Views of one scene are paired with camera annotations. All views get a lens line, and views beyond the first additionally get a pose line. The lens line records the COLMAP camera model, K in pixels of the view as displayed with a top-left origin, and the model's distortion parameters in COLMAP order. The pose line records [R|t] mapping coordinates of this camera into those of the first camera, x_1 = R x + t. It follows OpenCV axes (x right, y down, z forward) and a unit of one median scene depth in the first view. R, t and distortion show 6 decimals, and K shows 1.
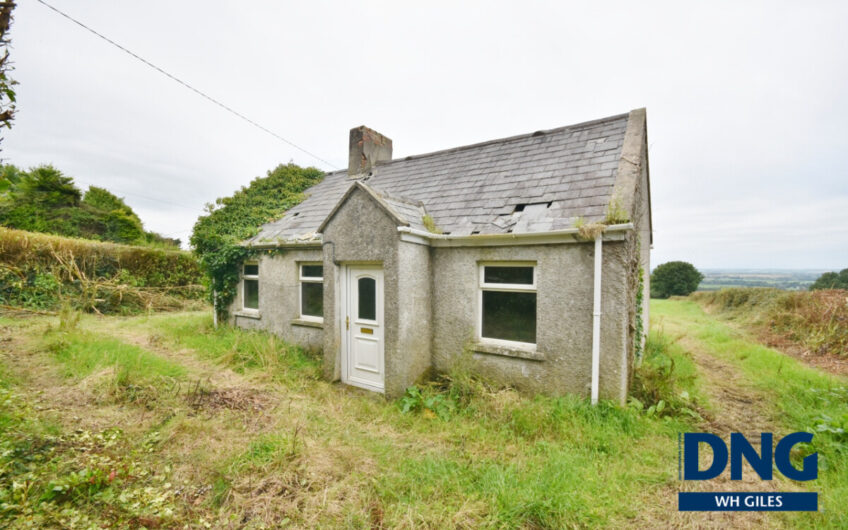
lens RADIAL K [[367.7, 0, 424.0], [0, 367.7, 265.0], [0, 0, 1]] dist [0.016516, -0.017228]
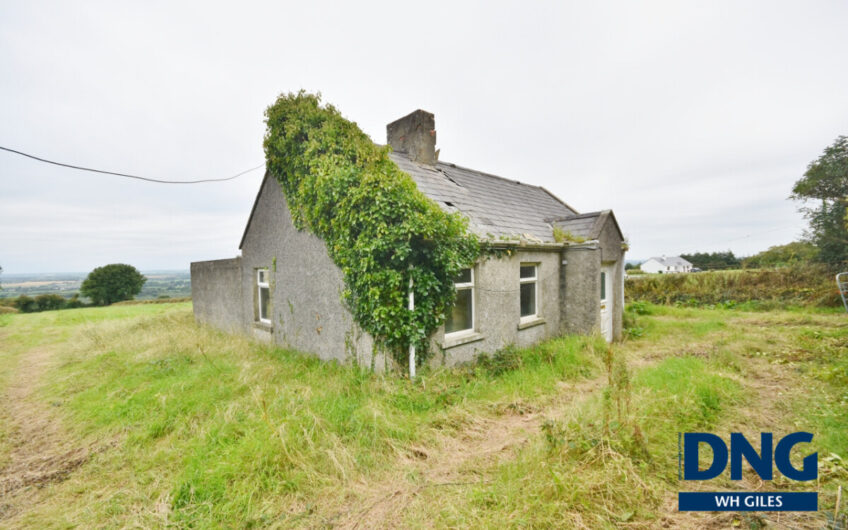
lens RADIAL K [[367.7, 0, 424.0], [0, 367.7, 265.0], [0, 0, 1]] dist [0.016516, -0.017228]
pose [[0.189863, -0.013312, 0.981720, -1.592568], [0.019975, 0.999753, 0.009693, -0.021550], [-0.981607, 0.017769, 0.190082, 1.275945]]
